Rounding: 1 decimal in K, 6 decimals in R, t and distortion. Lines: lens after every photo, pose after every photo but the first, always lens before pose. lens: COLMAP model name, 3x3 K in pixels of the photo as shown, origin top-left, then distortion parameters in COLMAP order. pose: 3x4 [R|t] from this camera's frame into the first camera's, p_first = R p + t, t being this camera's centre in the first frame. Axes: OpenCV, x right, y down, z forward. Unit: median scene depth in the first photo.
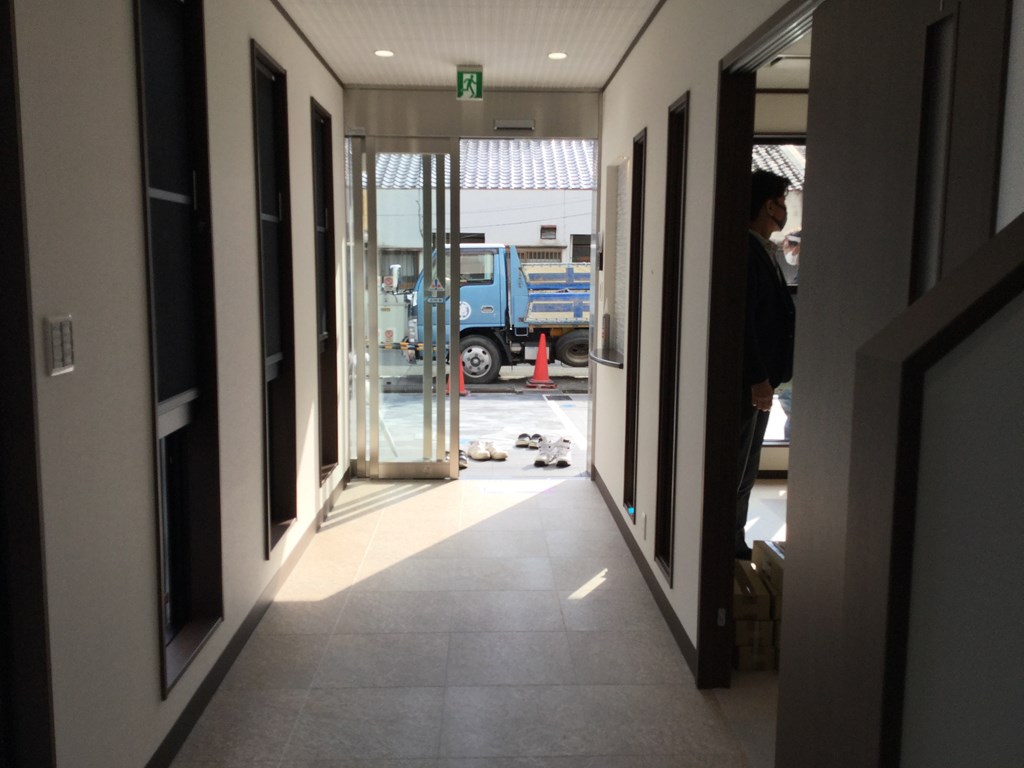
lens RADIAL K [[917.1, 0, 508.5], [0, 917.1, 385.2], [0, 0, 1]] dist [0.086166, -0.166901]
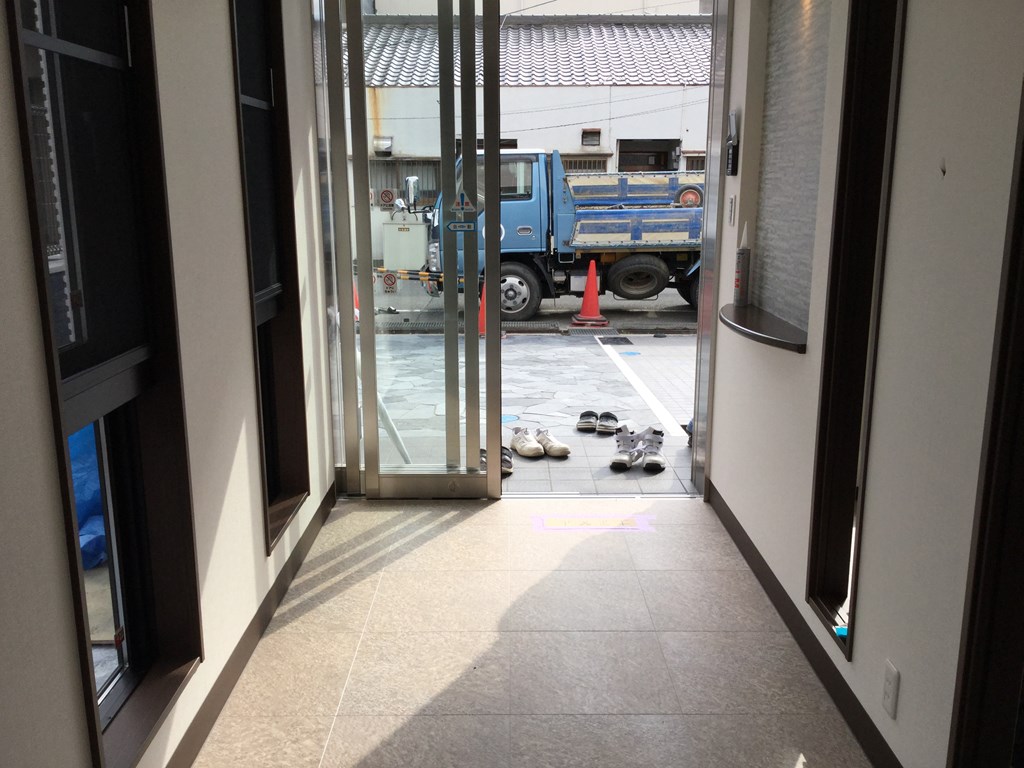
lens RADIAL K [[916.6, 0, 548.5], [0, 916.6, 359.1], [0, 0, 1]] dist [0.142104, -0.353552]
pose [[0.999853, -0.010424, 0.013601, -0.014176], [0.009548, 0.997974, 0.062905, -0.019708], [-0.014230, -0.062766, 0.997927, 0.174548]]
